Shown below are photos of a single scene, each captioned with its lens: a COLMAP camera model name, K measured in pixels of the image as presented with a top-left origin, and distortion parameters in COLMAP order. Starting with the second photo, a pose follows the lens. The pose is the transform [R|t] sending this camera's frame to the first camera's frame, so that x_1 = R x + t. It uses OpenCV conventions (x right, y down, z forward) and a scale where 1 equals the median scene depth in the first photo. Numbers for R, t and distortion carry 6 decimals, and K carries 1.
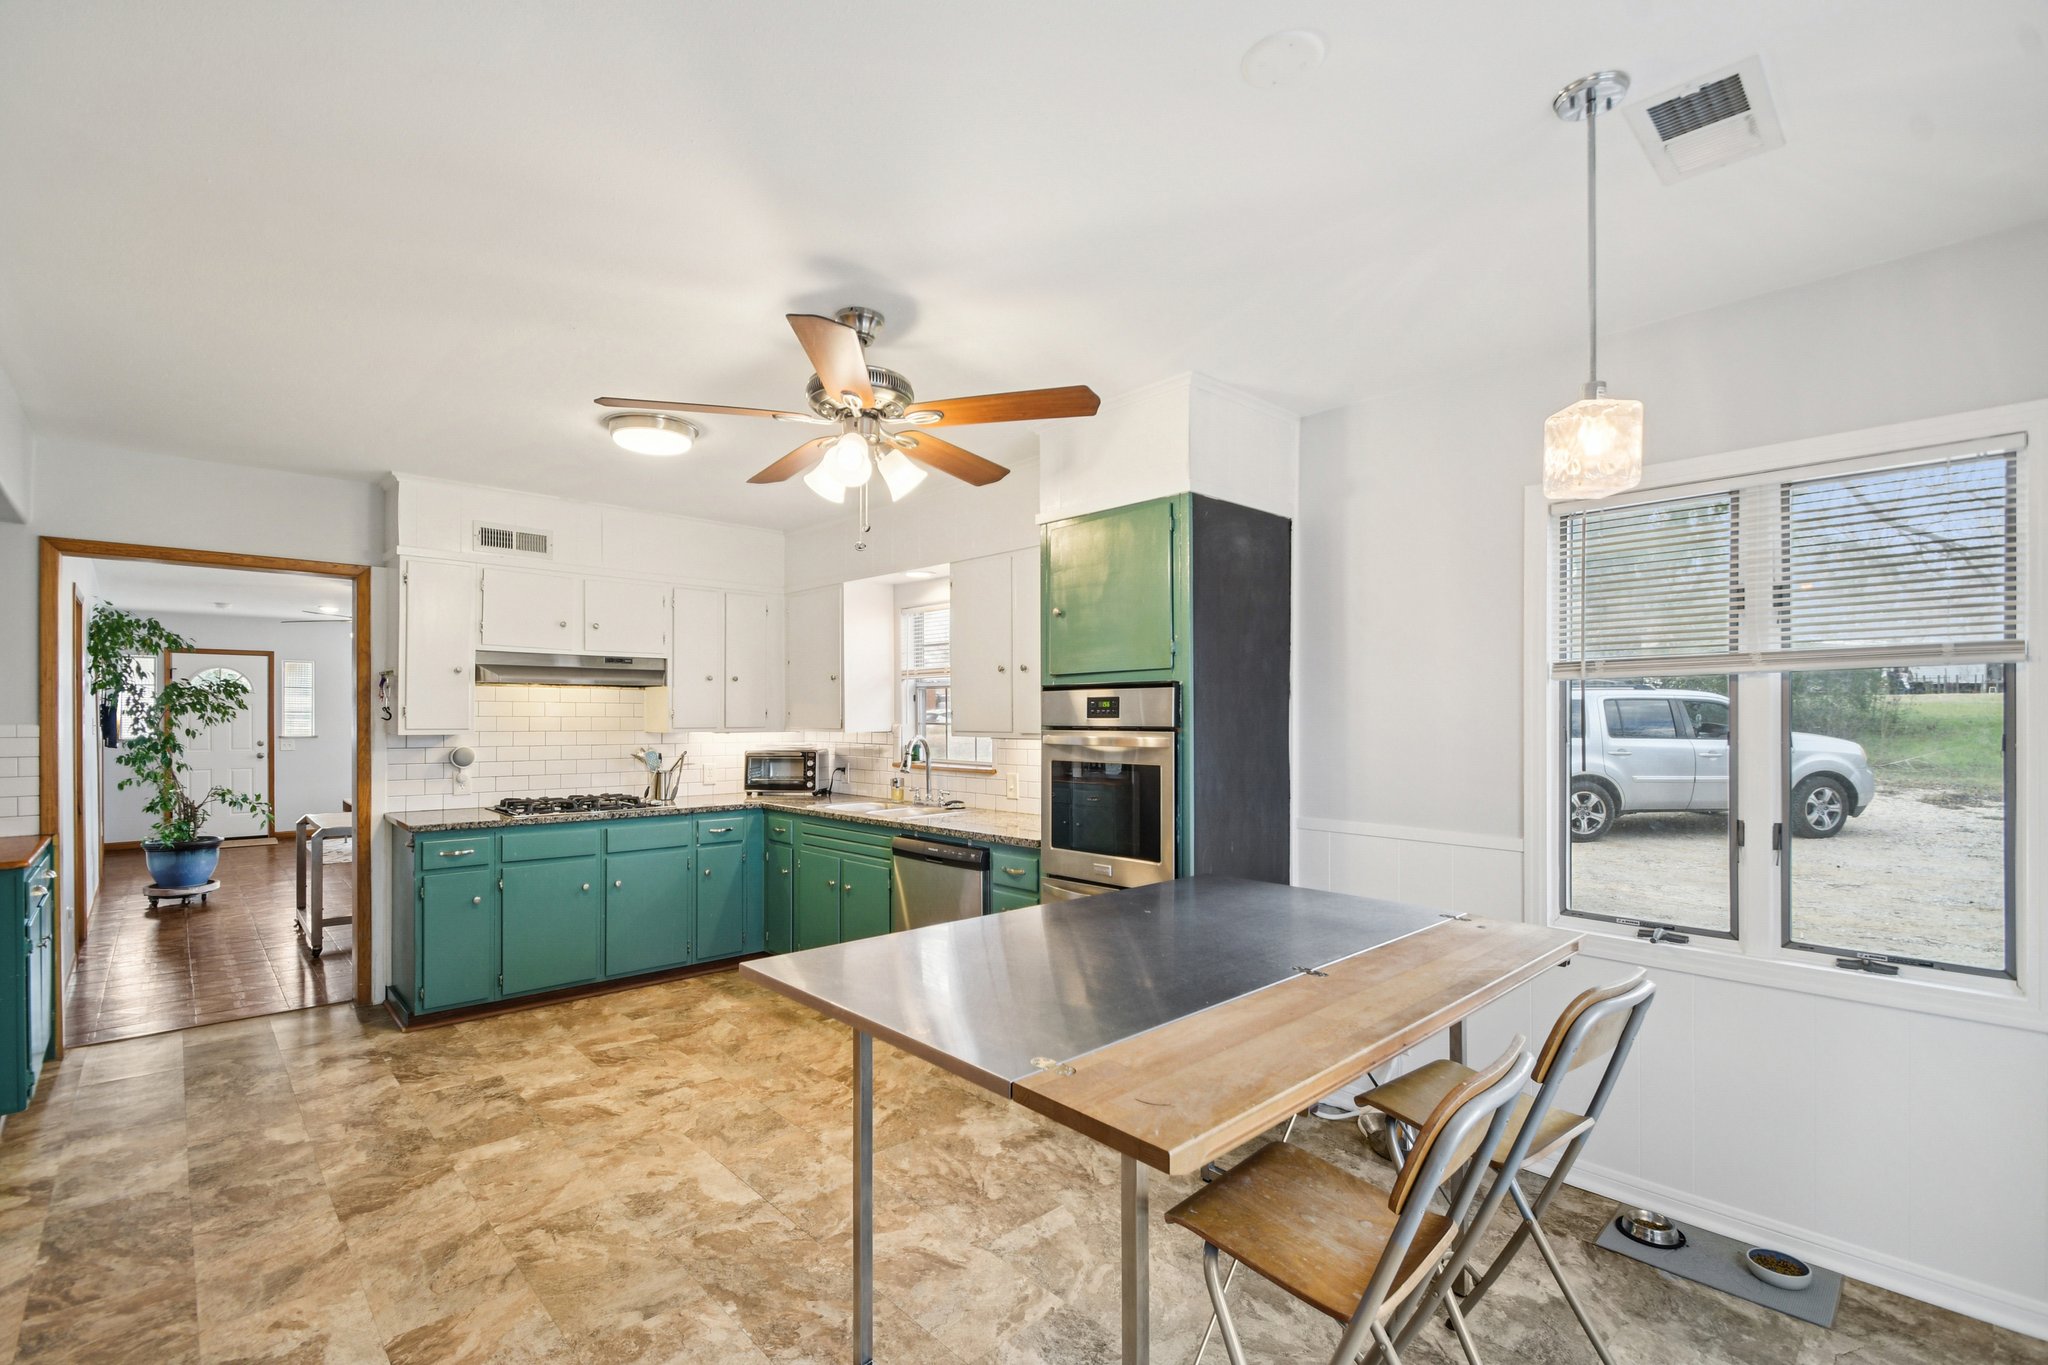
lens RADIAL K [[900.3, 0, 1023.2], [0, 900.3, 731.0], [0, 0, 1]] dist [0.000884, -0.007309]
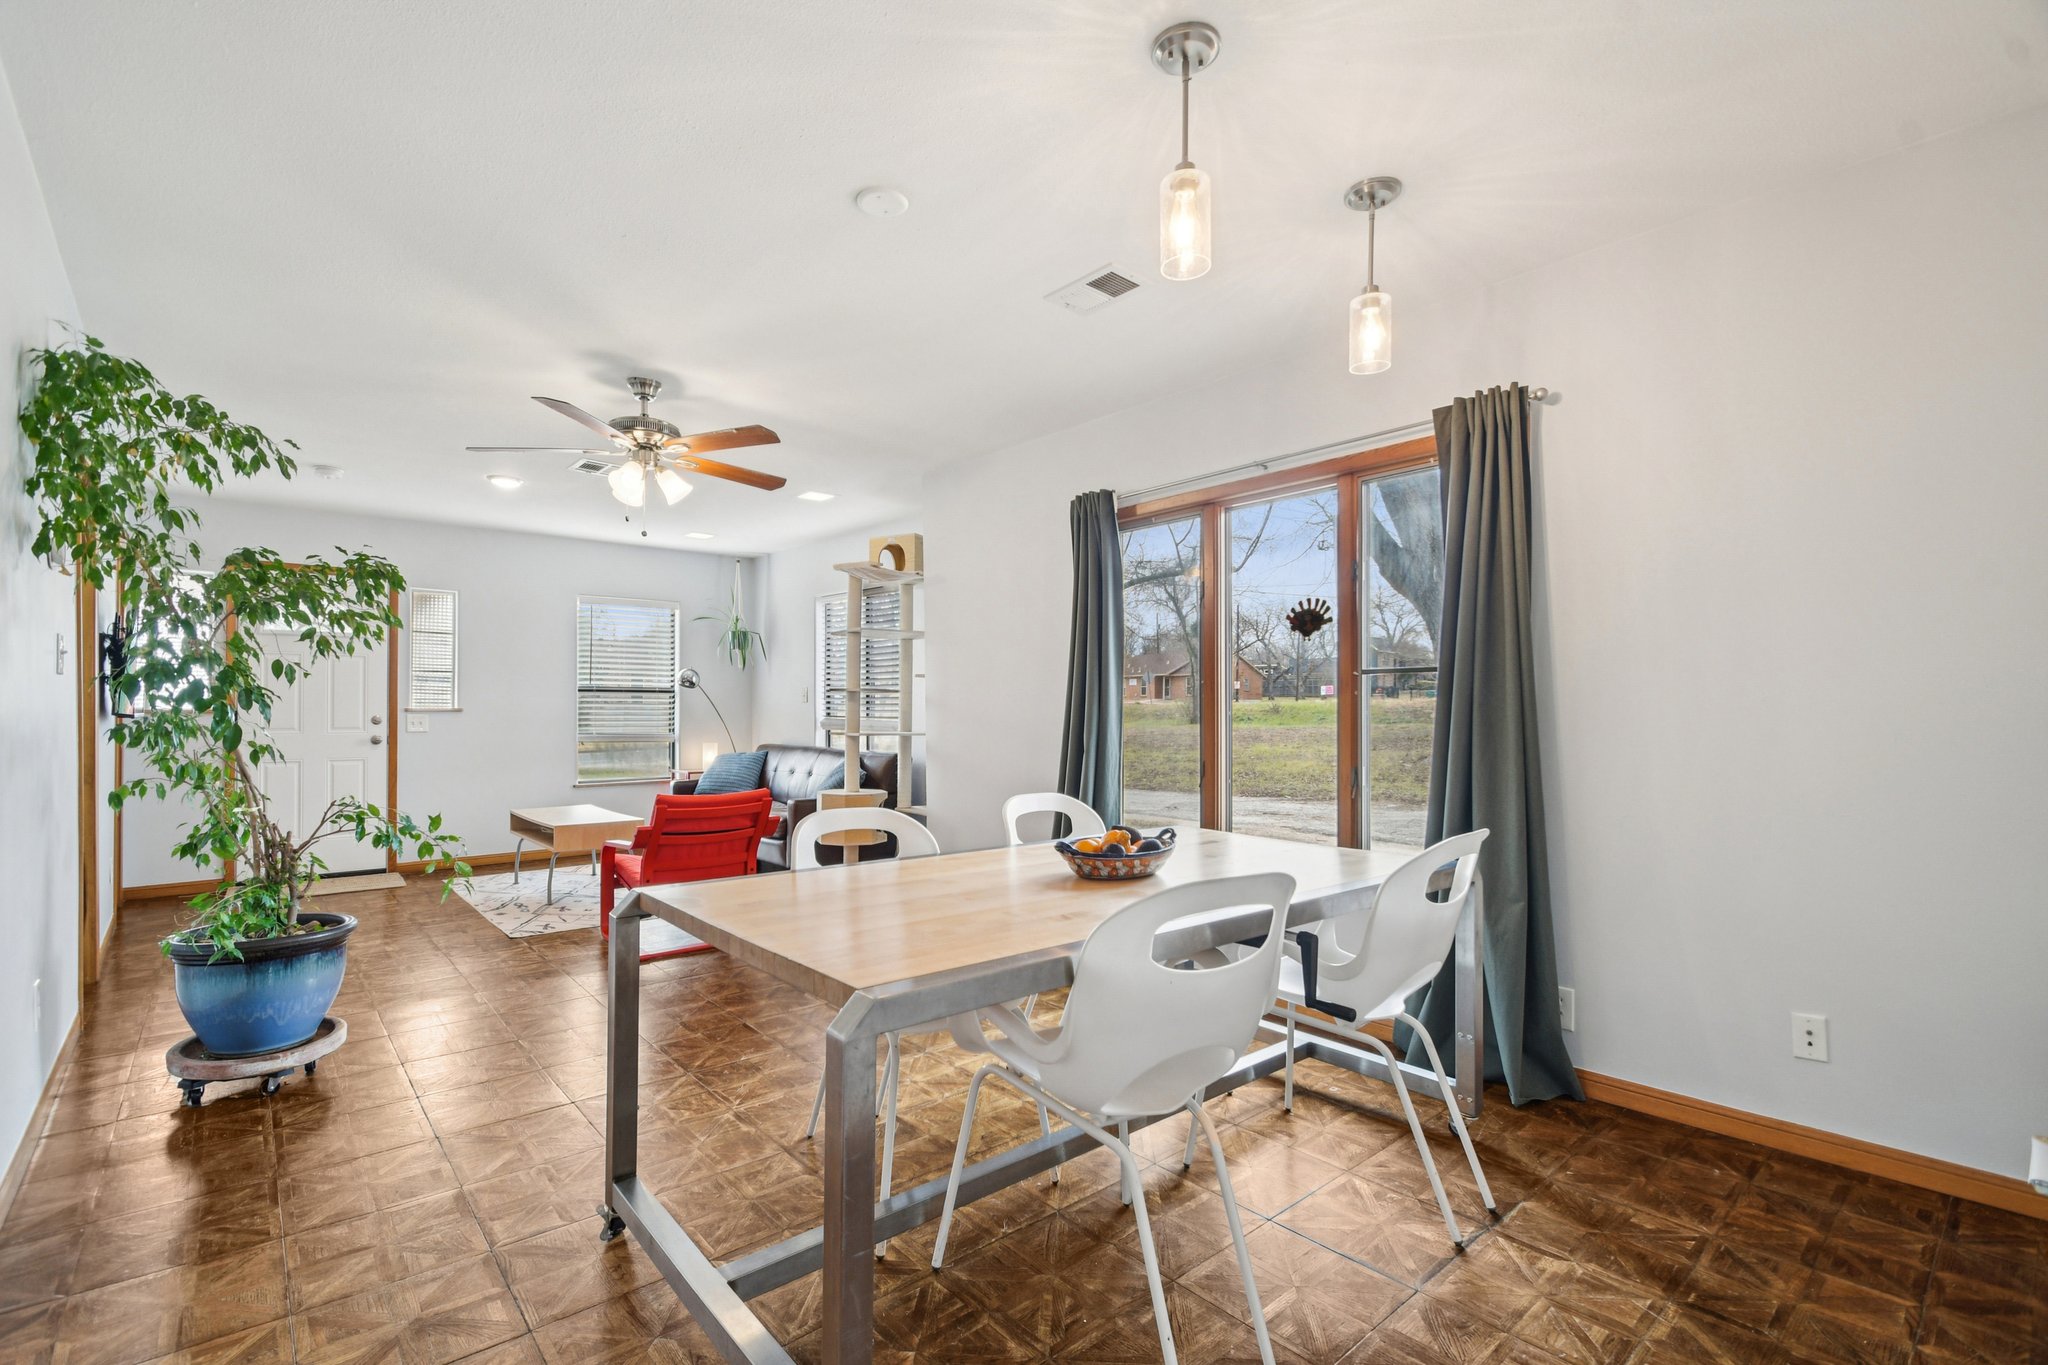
lens RADIAL K [[895.9, 0, 1024.5], [0, 895.9, 714.4], [0, 0, 1]] dist [-0.000584, -0.007246]
pose [[0.999410, -0.001641, -0.034308, -0.796162], [0.001091, 0.999870, -0.016067, 0.041771], [0.034330, 0.016020, 0.999282, 0.833200]]
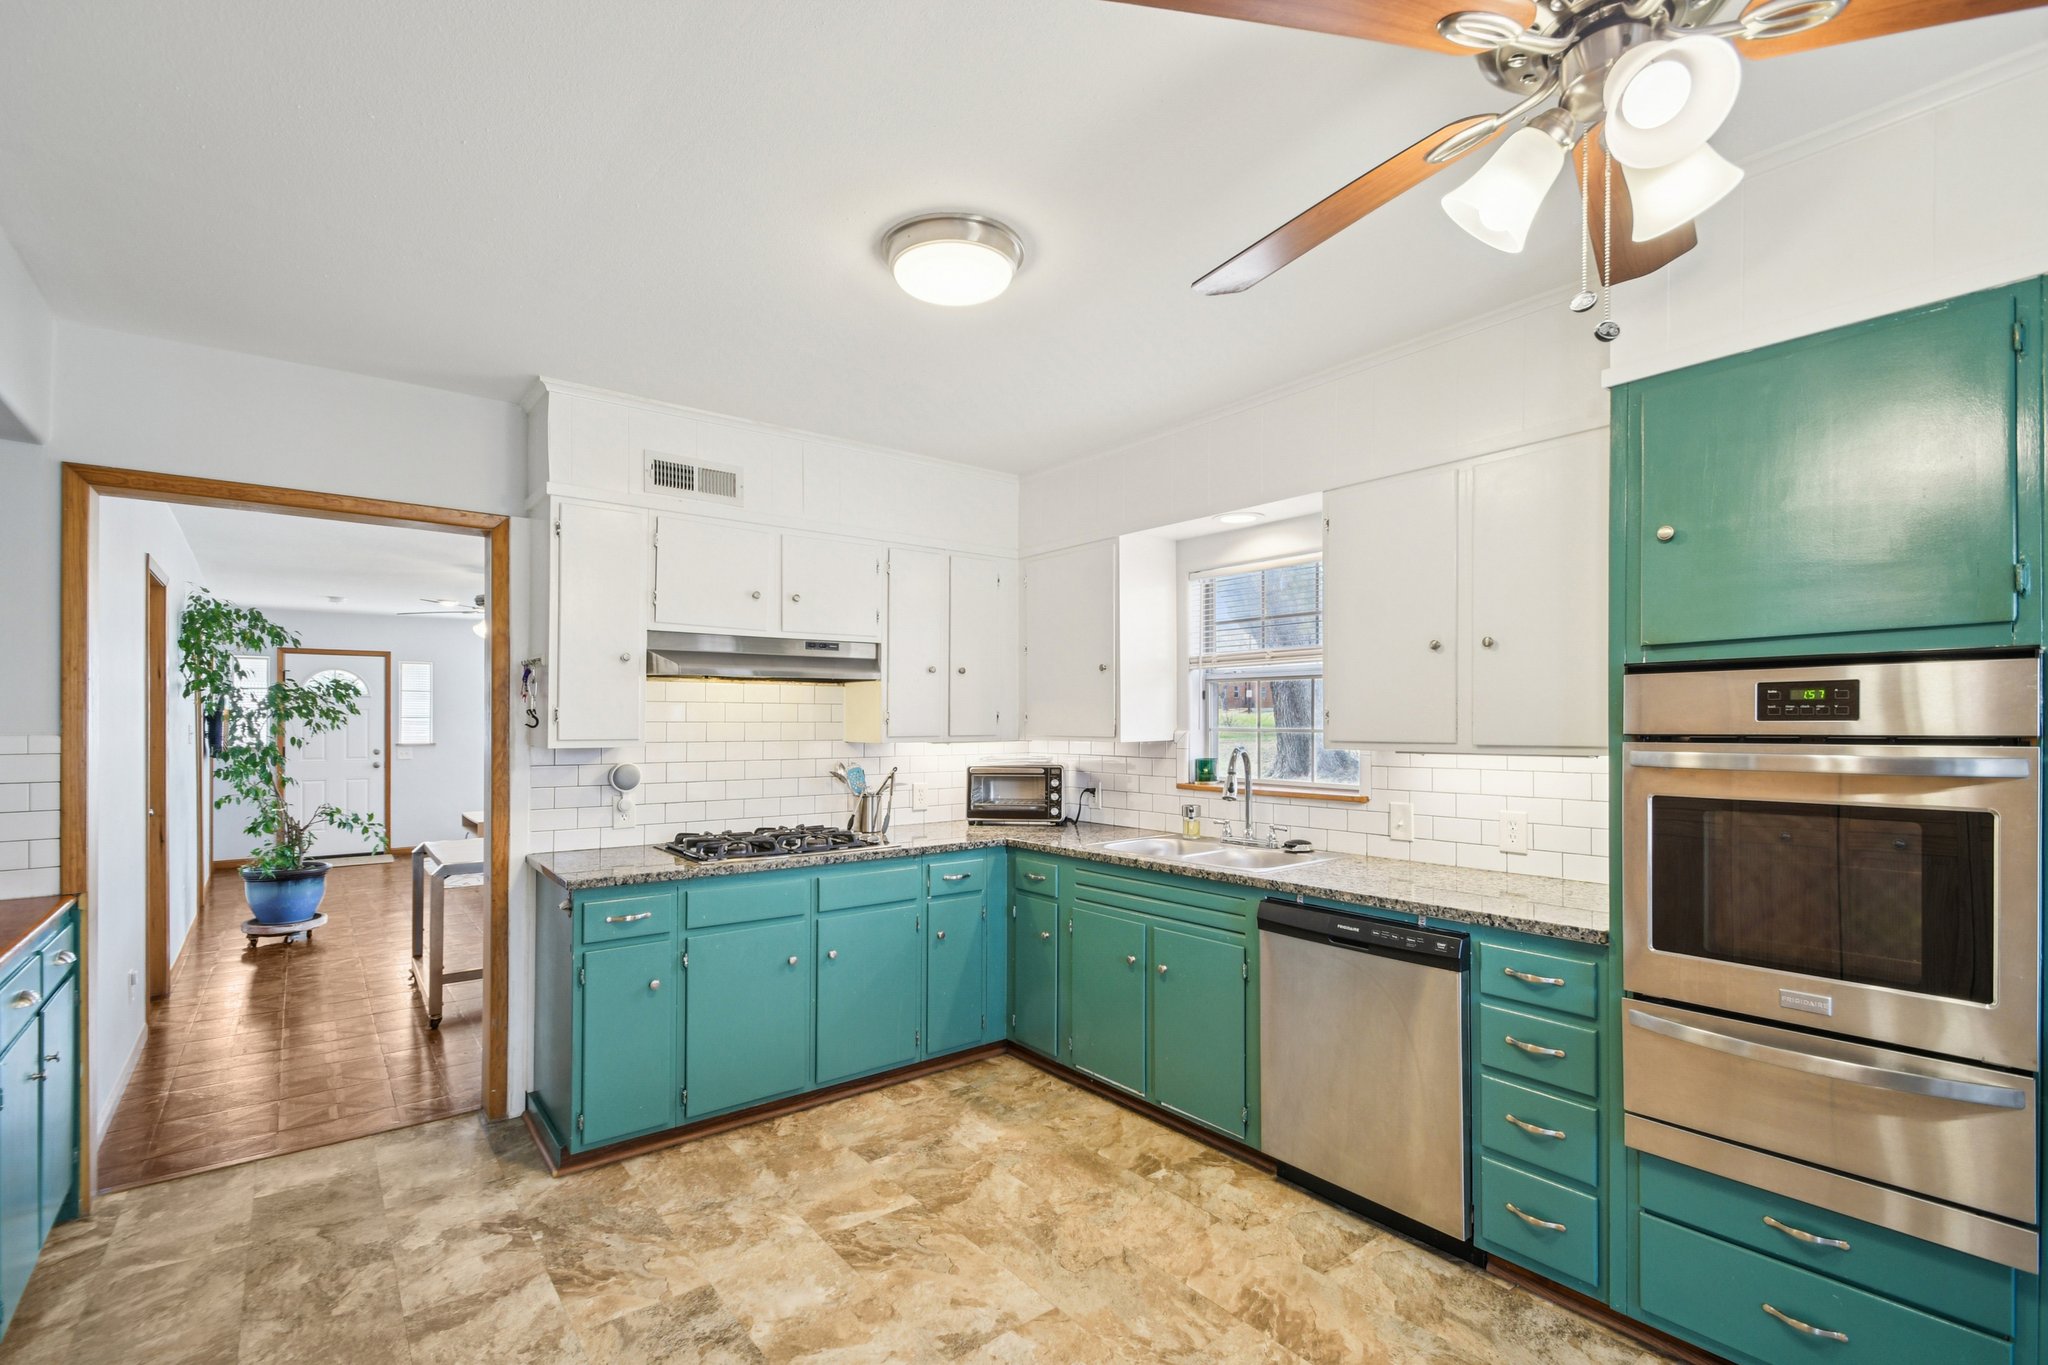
lens RADIAL K [[912.6, 0, 1022.5], [0, 912.6, 726.7], [0, 0, 1]] dist [0.000695, 0.000571]
pose [[0.995696, -0.002366, -0.092653, -0.218459], [0.001486, 0.999953, -0.009571, -0.004270], [0.092671, 0.009392, 0.995652, 0.271626]]
